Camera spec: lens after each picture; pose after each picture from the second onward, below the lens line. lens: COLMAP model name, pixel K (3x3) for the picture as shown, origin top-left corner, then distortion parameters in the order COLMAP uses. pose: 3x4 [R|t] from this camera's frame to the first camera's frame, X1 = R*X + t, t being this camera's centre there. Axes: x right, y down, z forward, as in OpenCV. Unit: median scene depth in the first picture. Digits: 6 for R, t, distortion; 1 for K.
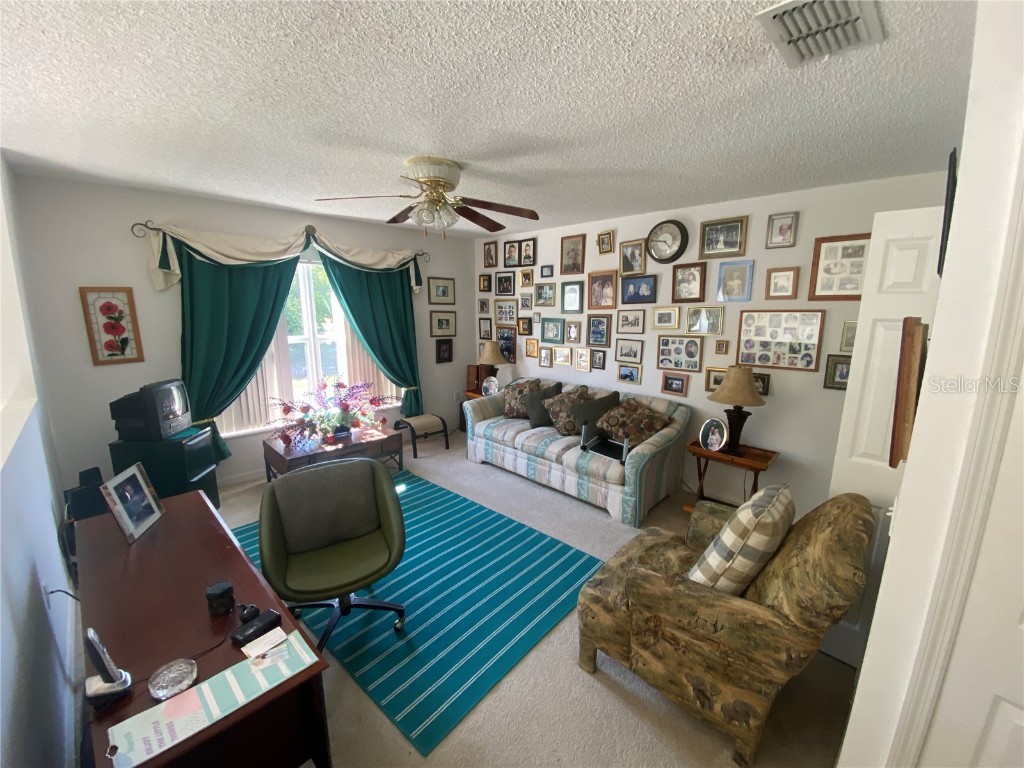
lens RADIAL K [[414.1, 0, 510.2], [0, 414.1, 385.6], [0, 0, 1]] dist [0.020979, -0.022574]
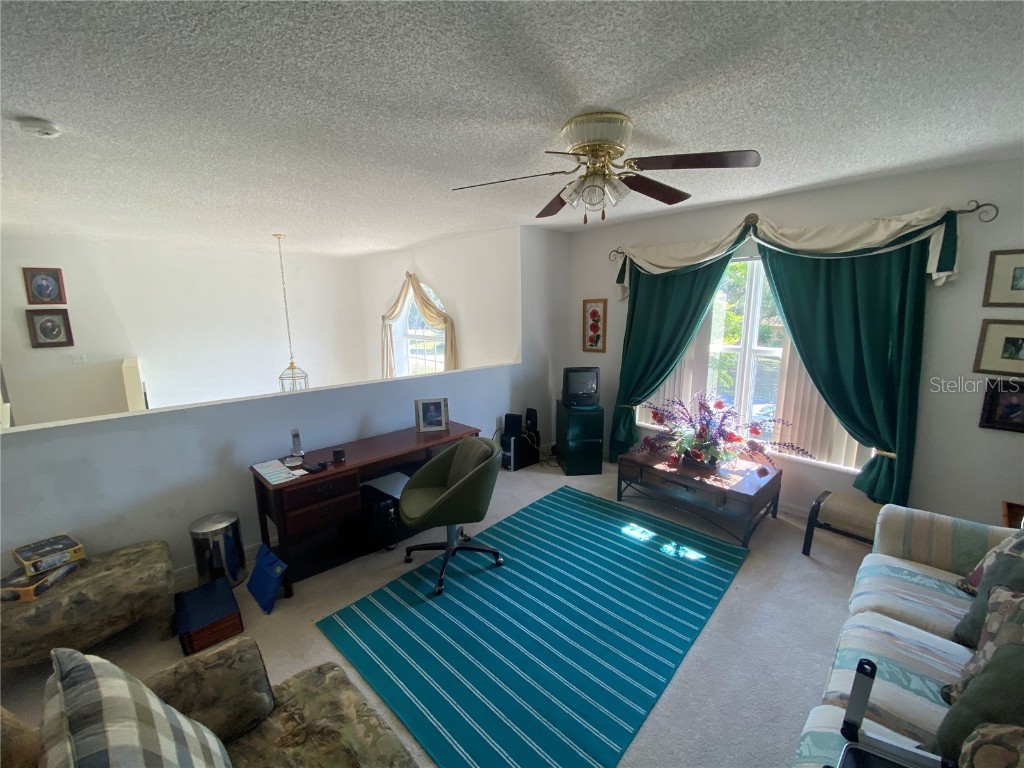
lens RADIAL K [[414.1, 0, 510.2], [0, 414.1, 385.6], [0, 0, 1]] dist [0.020979, -0.022574]
pose [[-0.048054, 0.172950, -0.983758, 0.418452], [-0.179690, 0.967330, 0.178840, -0.117628], [0.982549, 0.185365, -0.015407, 0.611154]]
